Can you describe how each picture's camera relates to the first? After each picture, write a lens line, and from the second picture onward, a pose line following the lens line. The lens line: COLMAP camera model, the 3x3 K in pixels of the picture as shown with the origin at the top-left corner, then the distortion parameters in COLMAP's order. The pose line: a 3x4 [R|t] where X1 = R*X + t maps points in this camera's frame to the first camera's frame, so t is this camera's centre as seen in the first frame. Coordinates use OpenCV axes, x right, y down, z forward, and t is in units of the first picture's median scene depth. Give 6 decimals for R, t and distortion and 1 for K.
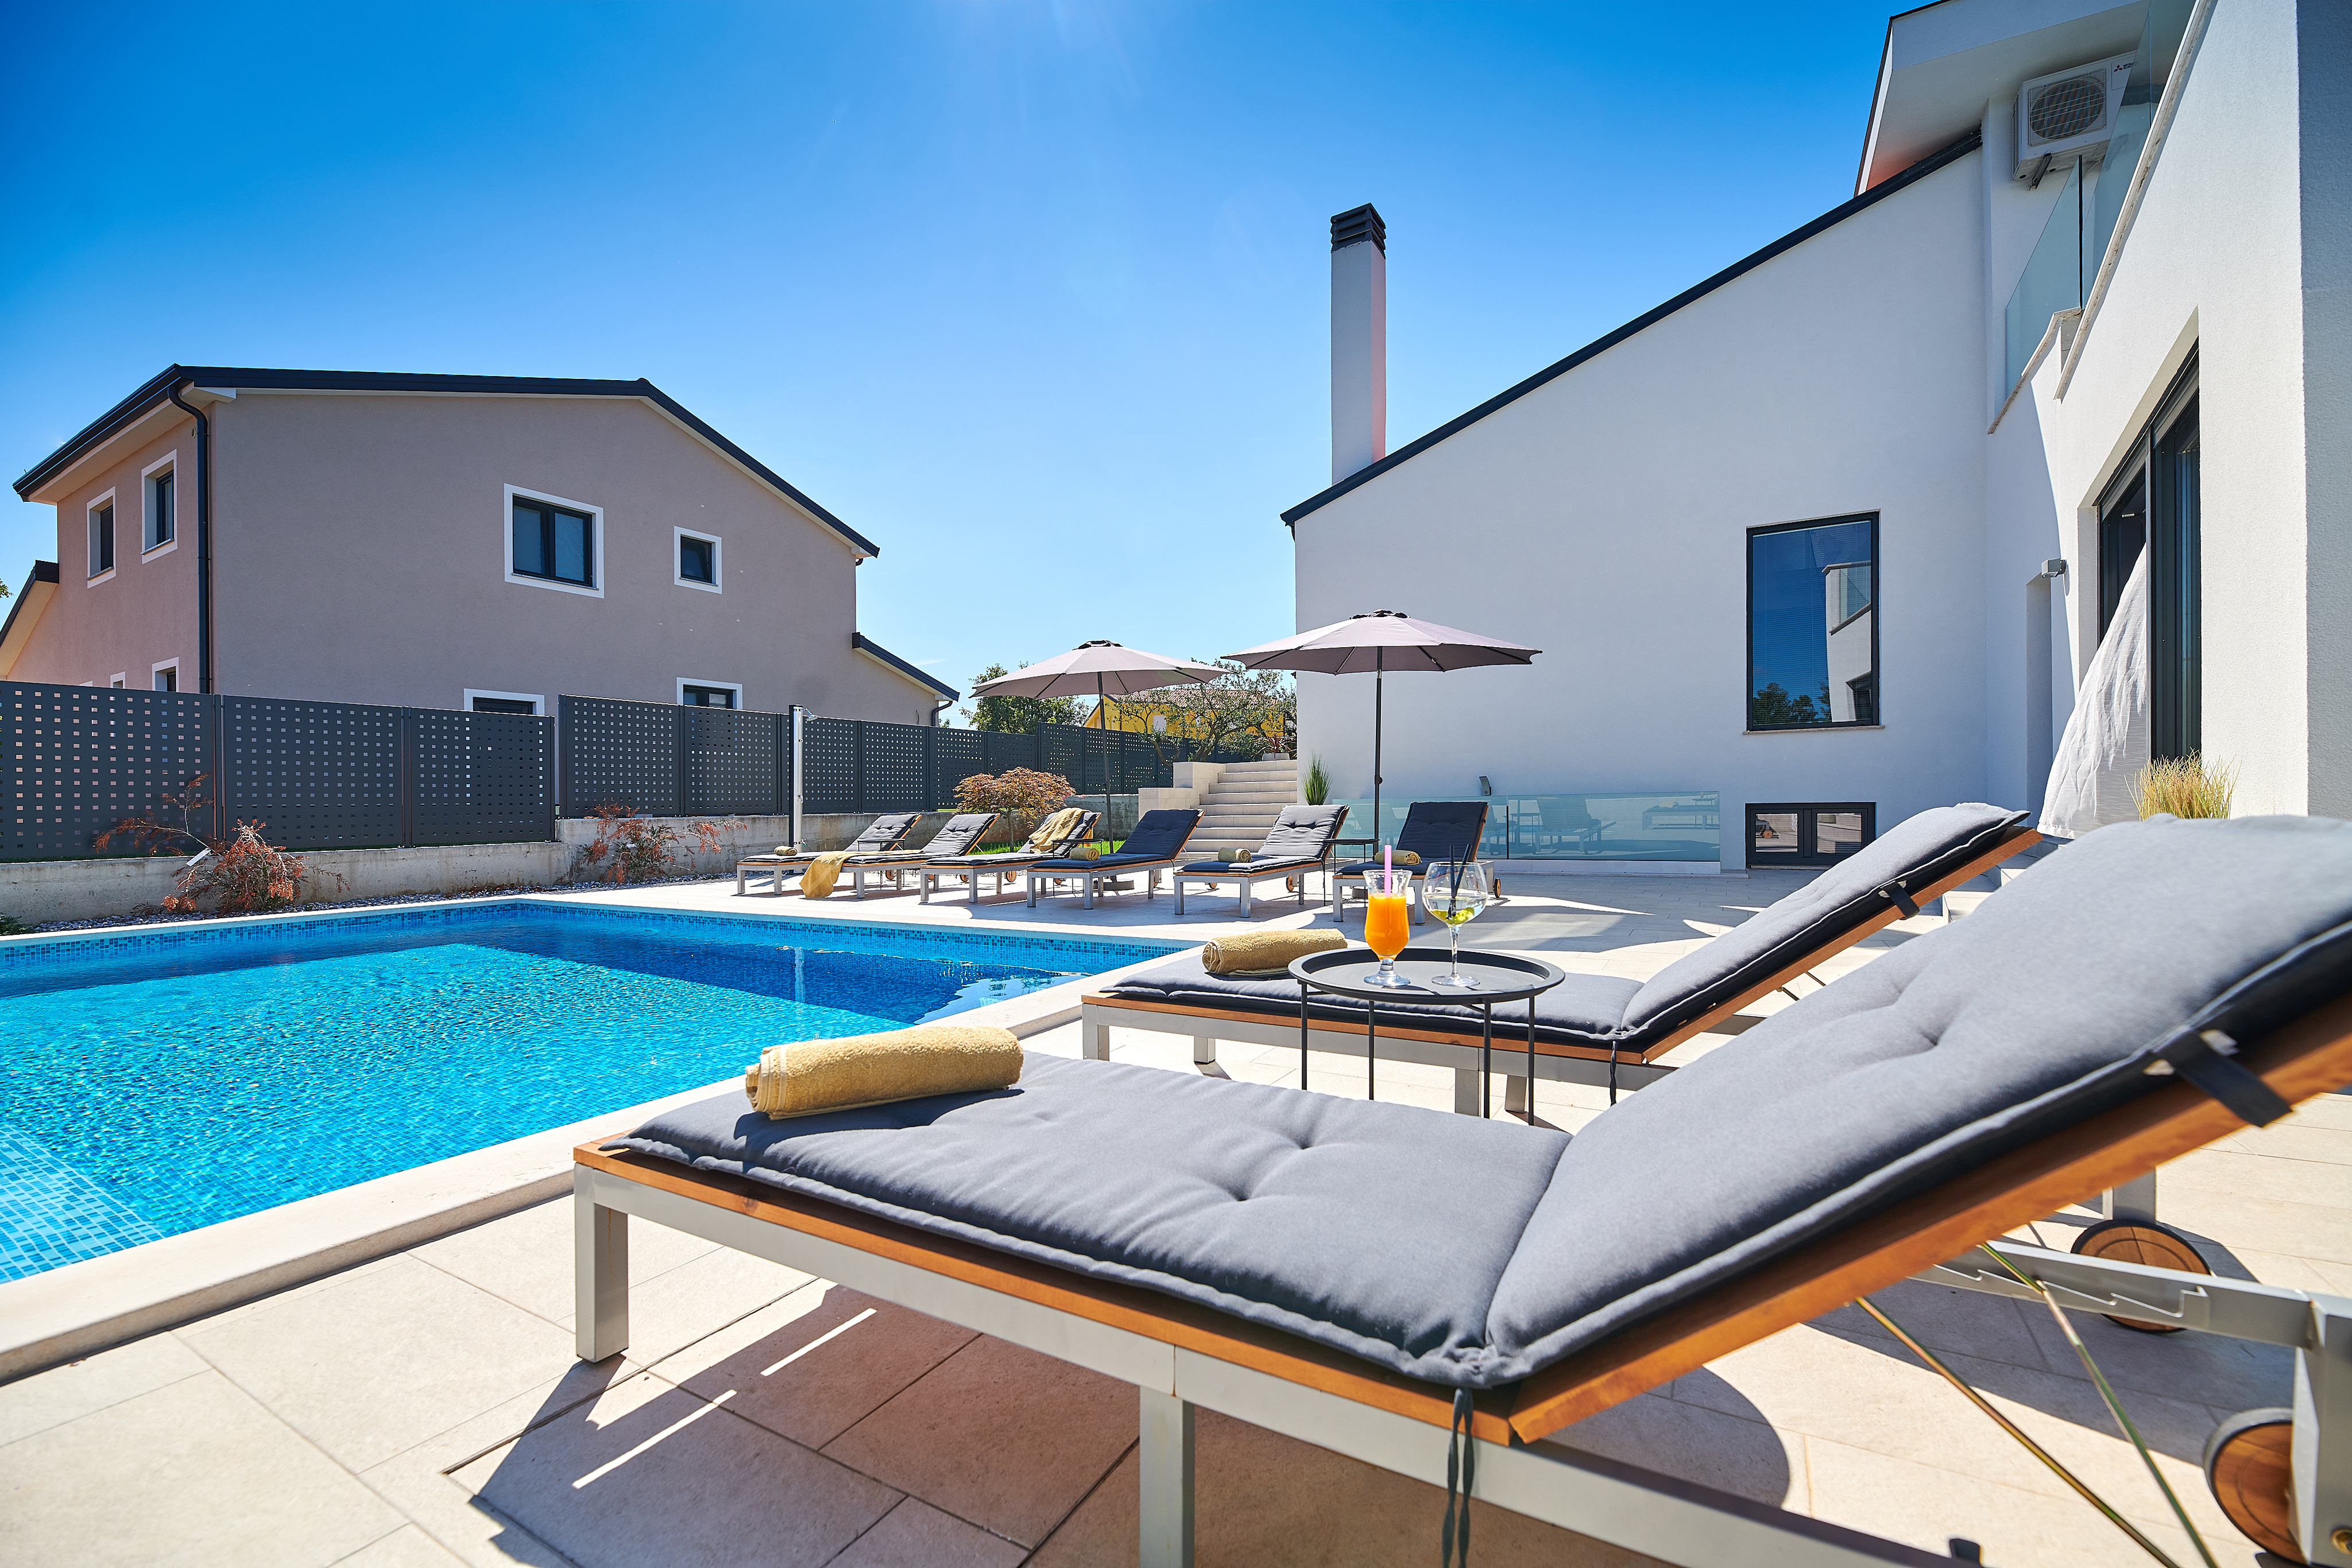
lens RADIAL K [[940.4, 0, 1185.7], [0, 940.4, 795.9], [0, 0, 1]] dist [-0.001623, 0.000925]
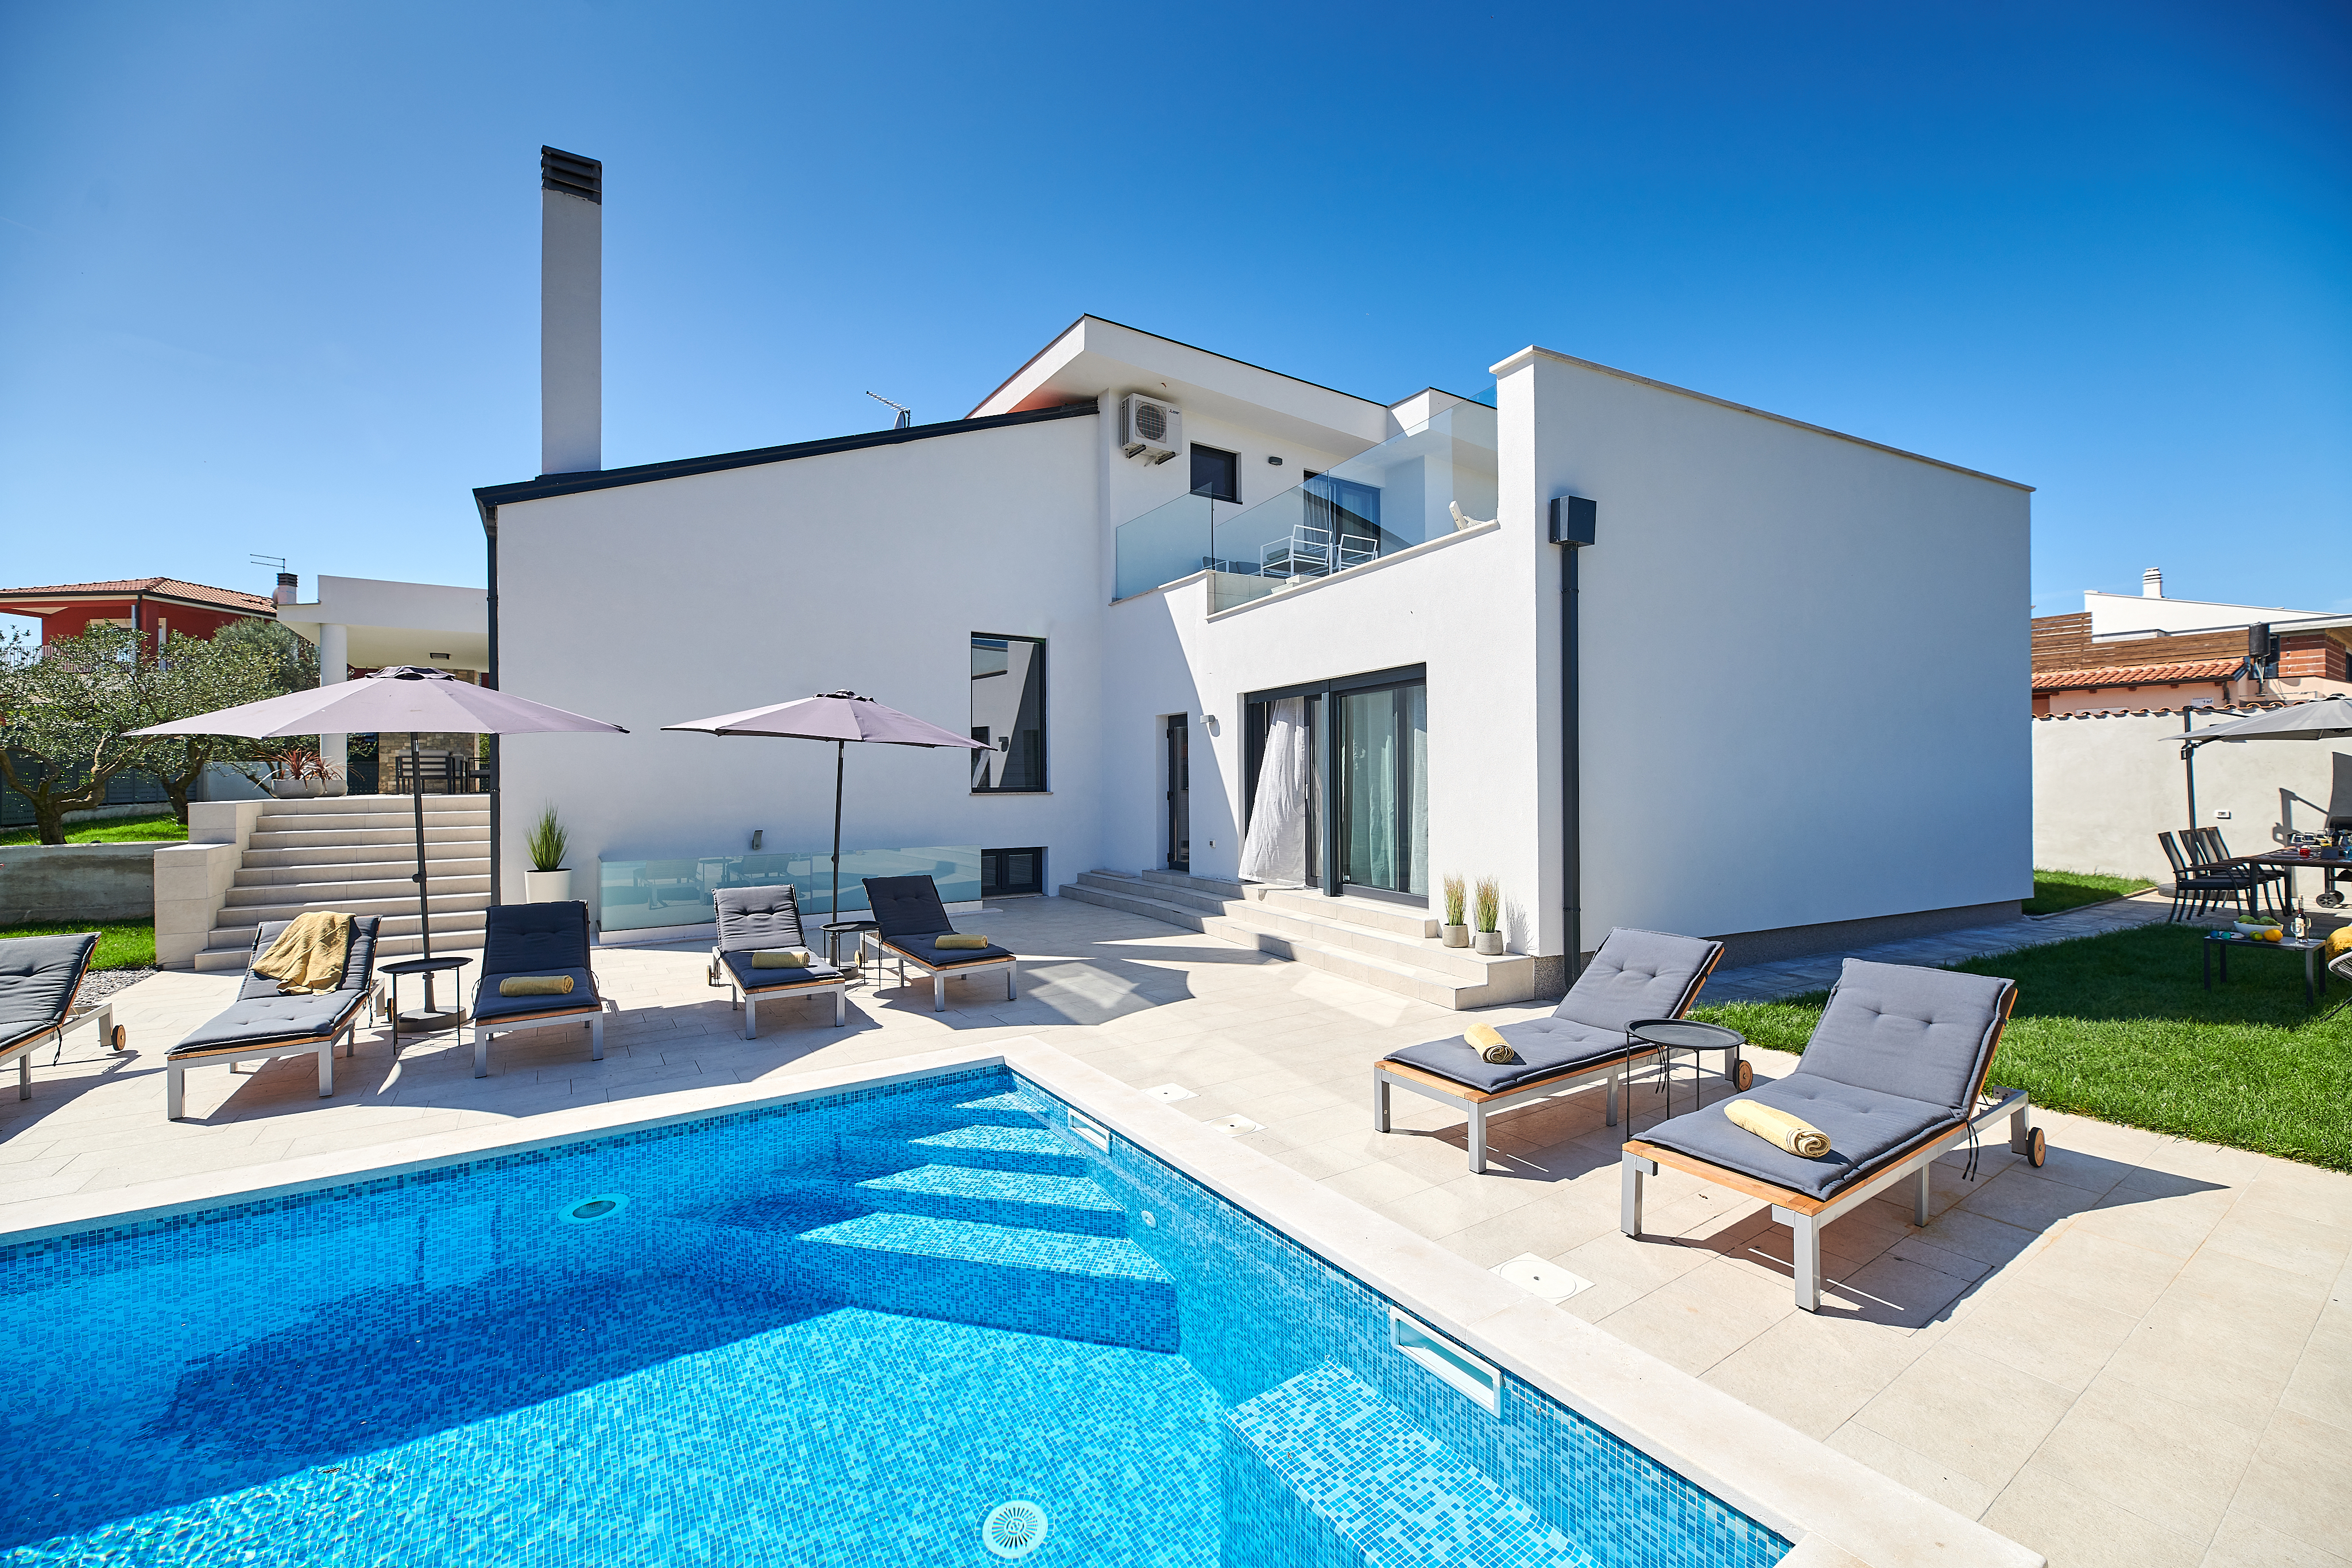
lens RADIAL K [[940.4, 0, 1187.8], [0, 940.4, 799.4], [0, 0, 1]] dist [-0.001623, 0.000925]
pose [[0.477038, 0.013163, 0.878784, -0.608830], [-0.009175, 0.999908, -0.009997, -0.093211], [-0.878835, -0.003294, 0.477114, 0.240115]]
